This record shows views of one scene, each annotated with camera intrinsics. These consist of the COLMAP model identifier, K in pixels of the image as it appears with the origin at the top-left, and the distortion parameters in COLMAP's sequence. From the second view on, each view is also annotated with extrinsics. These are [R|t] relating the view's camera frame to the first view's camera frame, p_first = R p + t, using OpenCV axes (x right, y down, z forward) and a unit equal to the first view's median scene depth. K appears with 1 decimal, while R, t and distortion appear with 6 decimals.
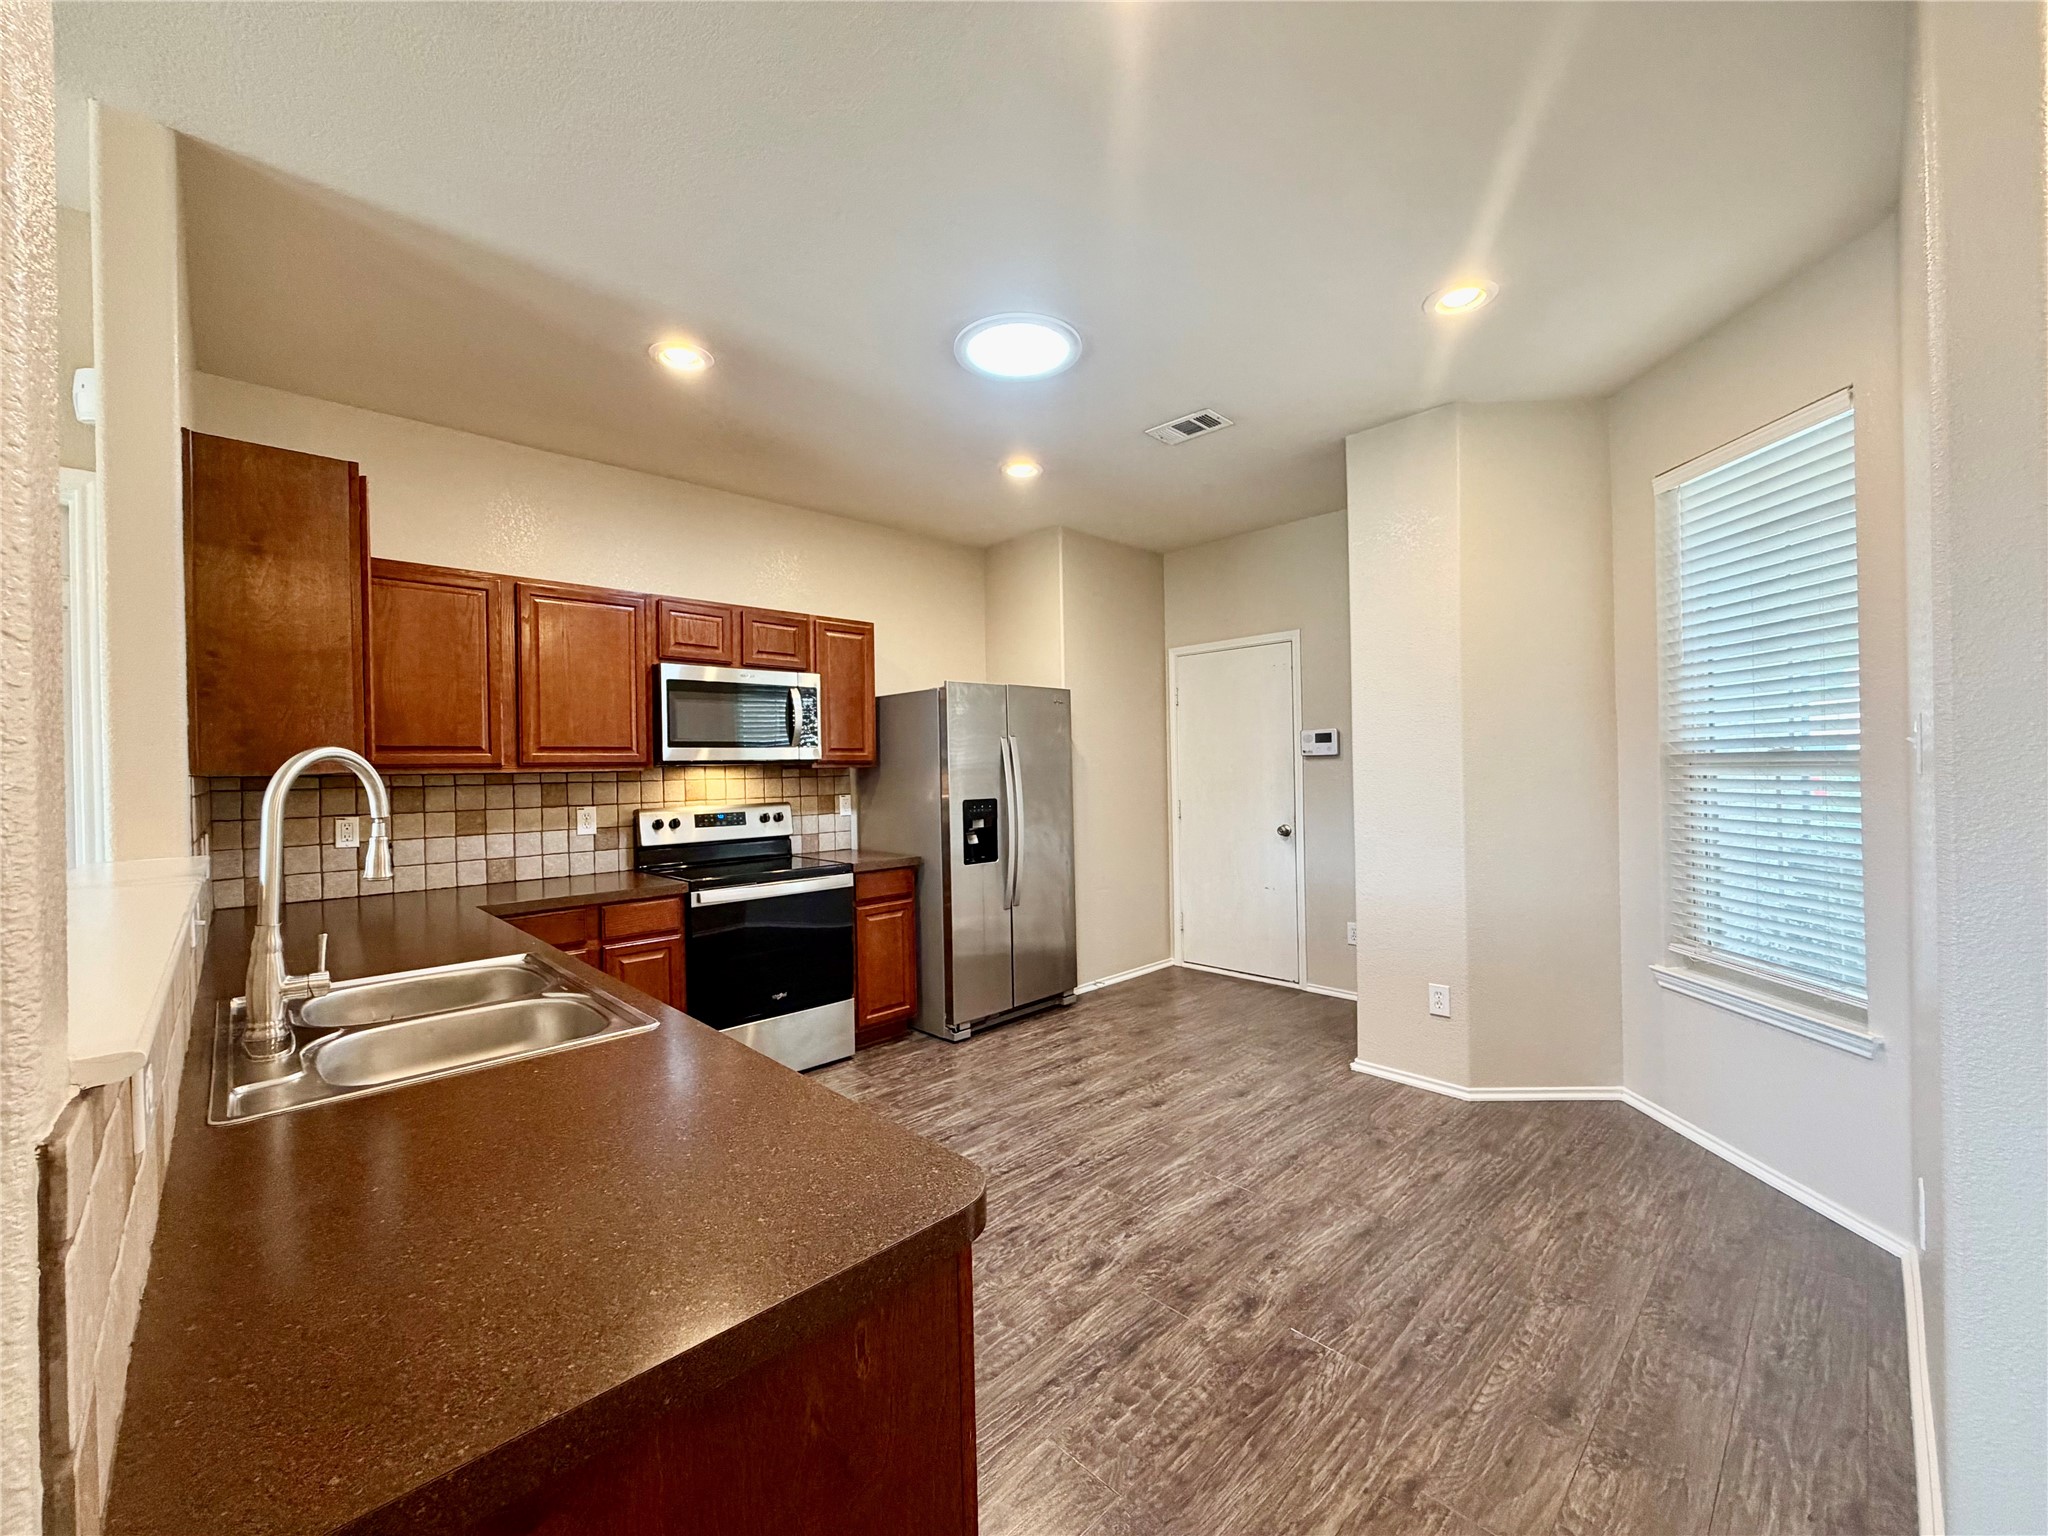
lens RADIAL K [[825.6, 0, 1024.0], [0, 825.6, 768.0], [0, 0, 1]] dist [-0.001883, -0.000133]
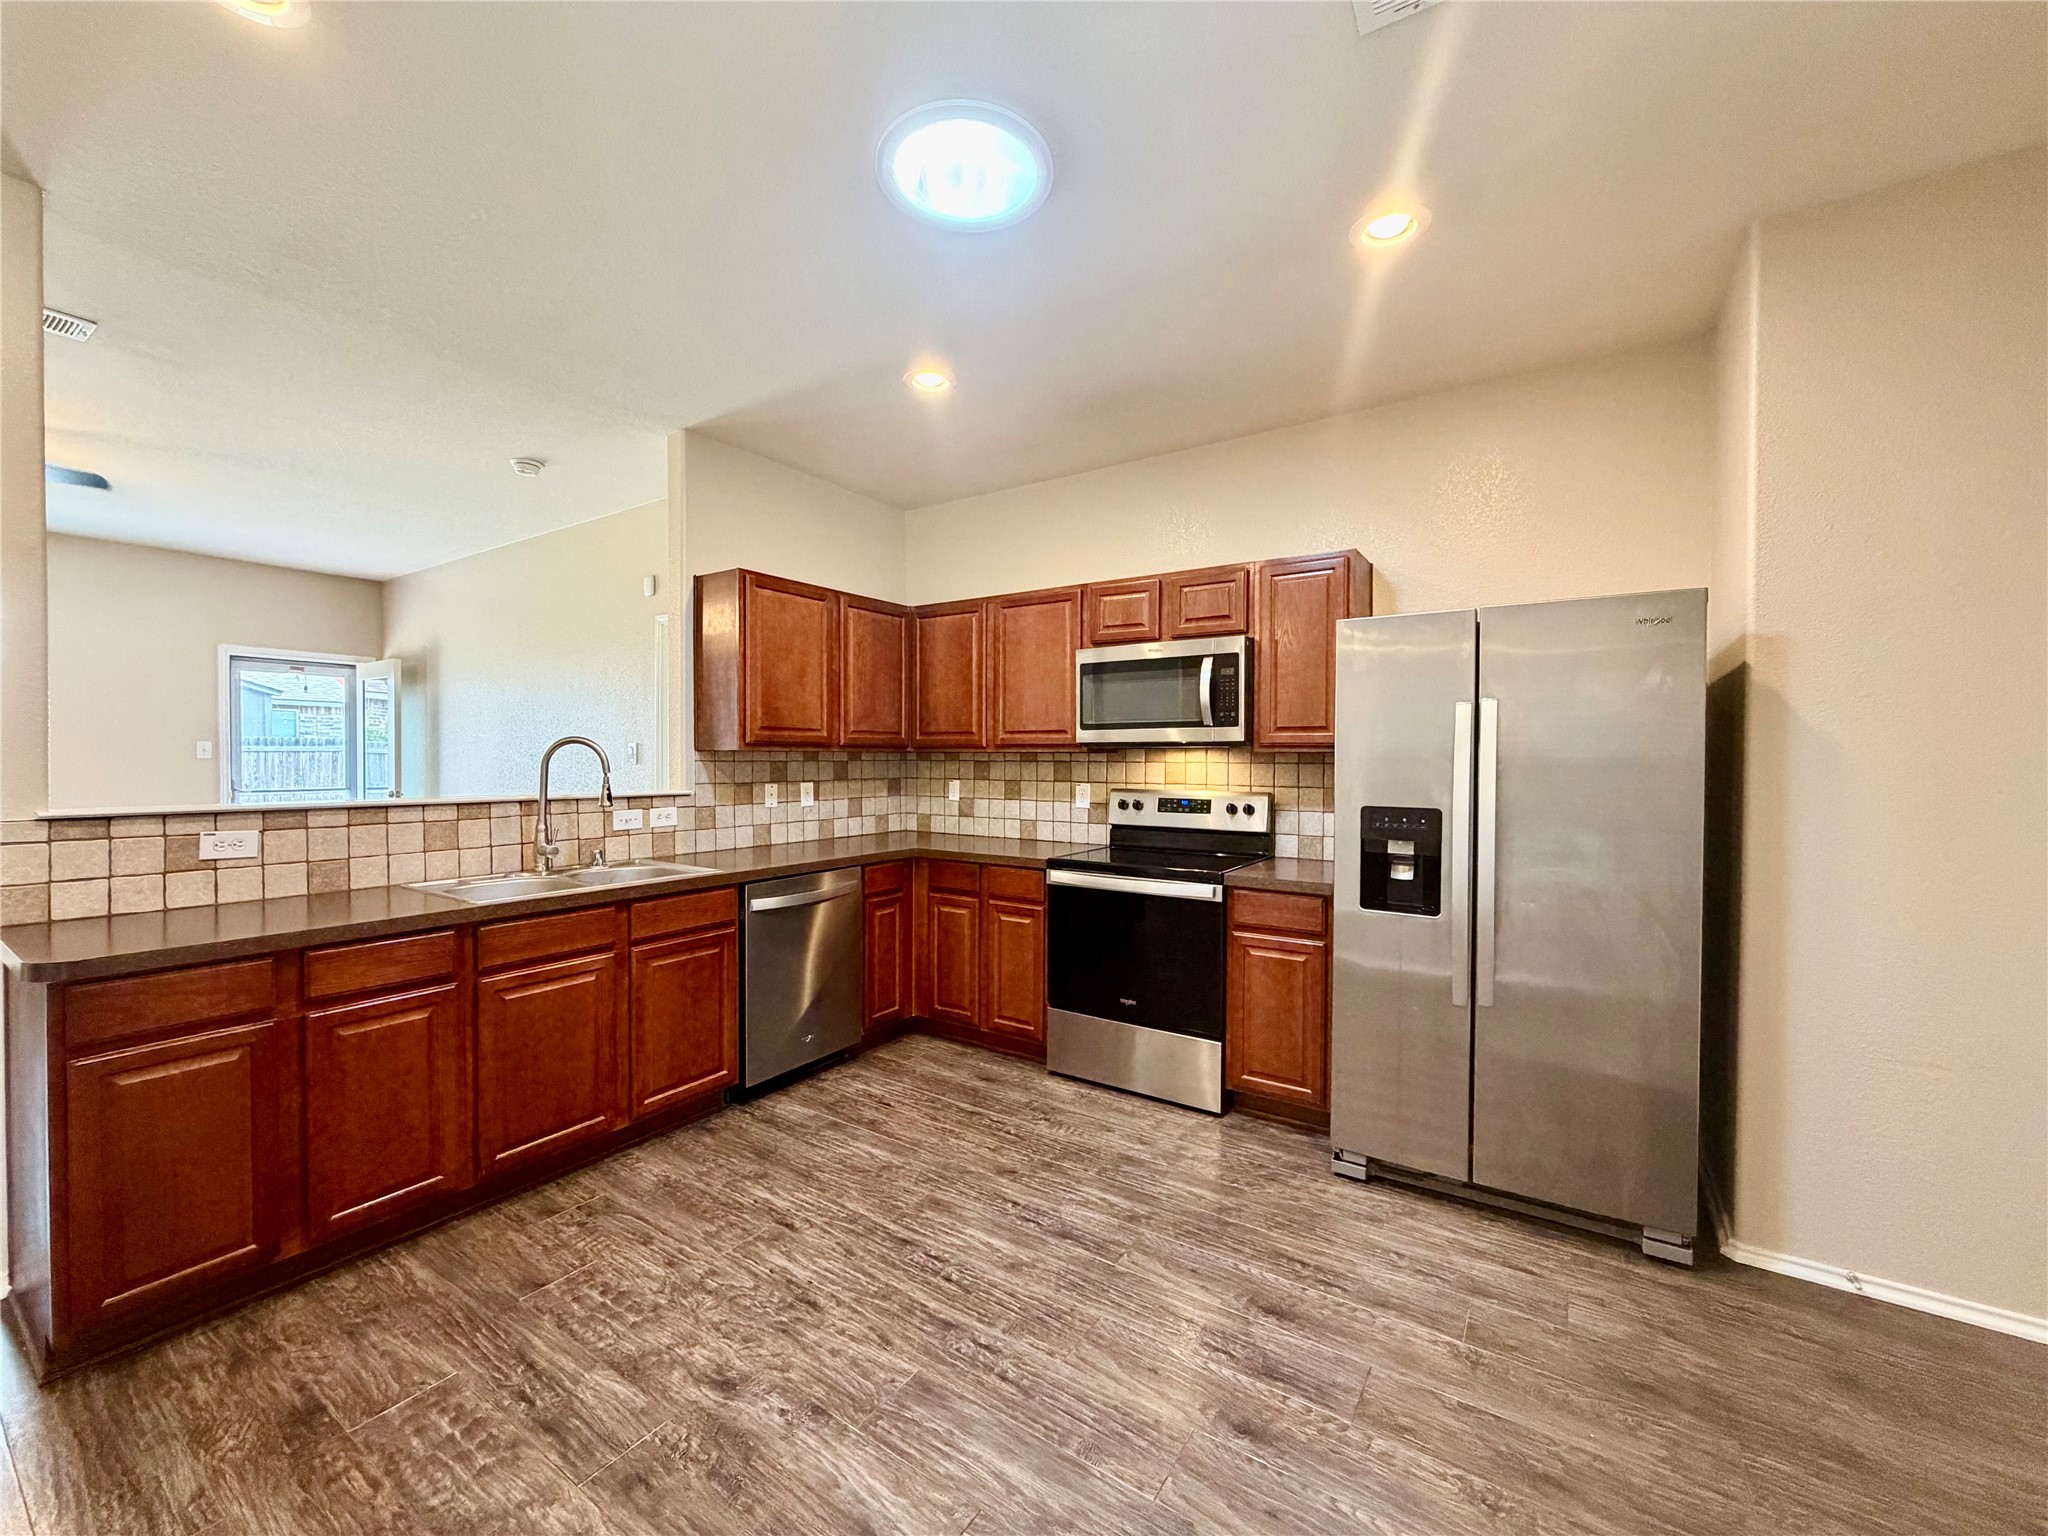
lens RADIAL K [[825.6, 0, 1024.0], [0, 825.6, 768.0], [0, 0, 1]] dist [-0.001883, -0.000133]
pose [[0.196493, 0.032783, -0.979957, 0.561600], [-0.008736, 0.999460, 0.031684, -0.008874], [0.980466, 0.002336, 0.196673, 0.704785]]
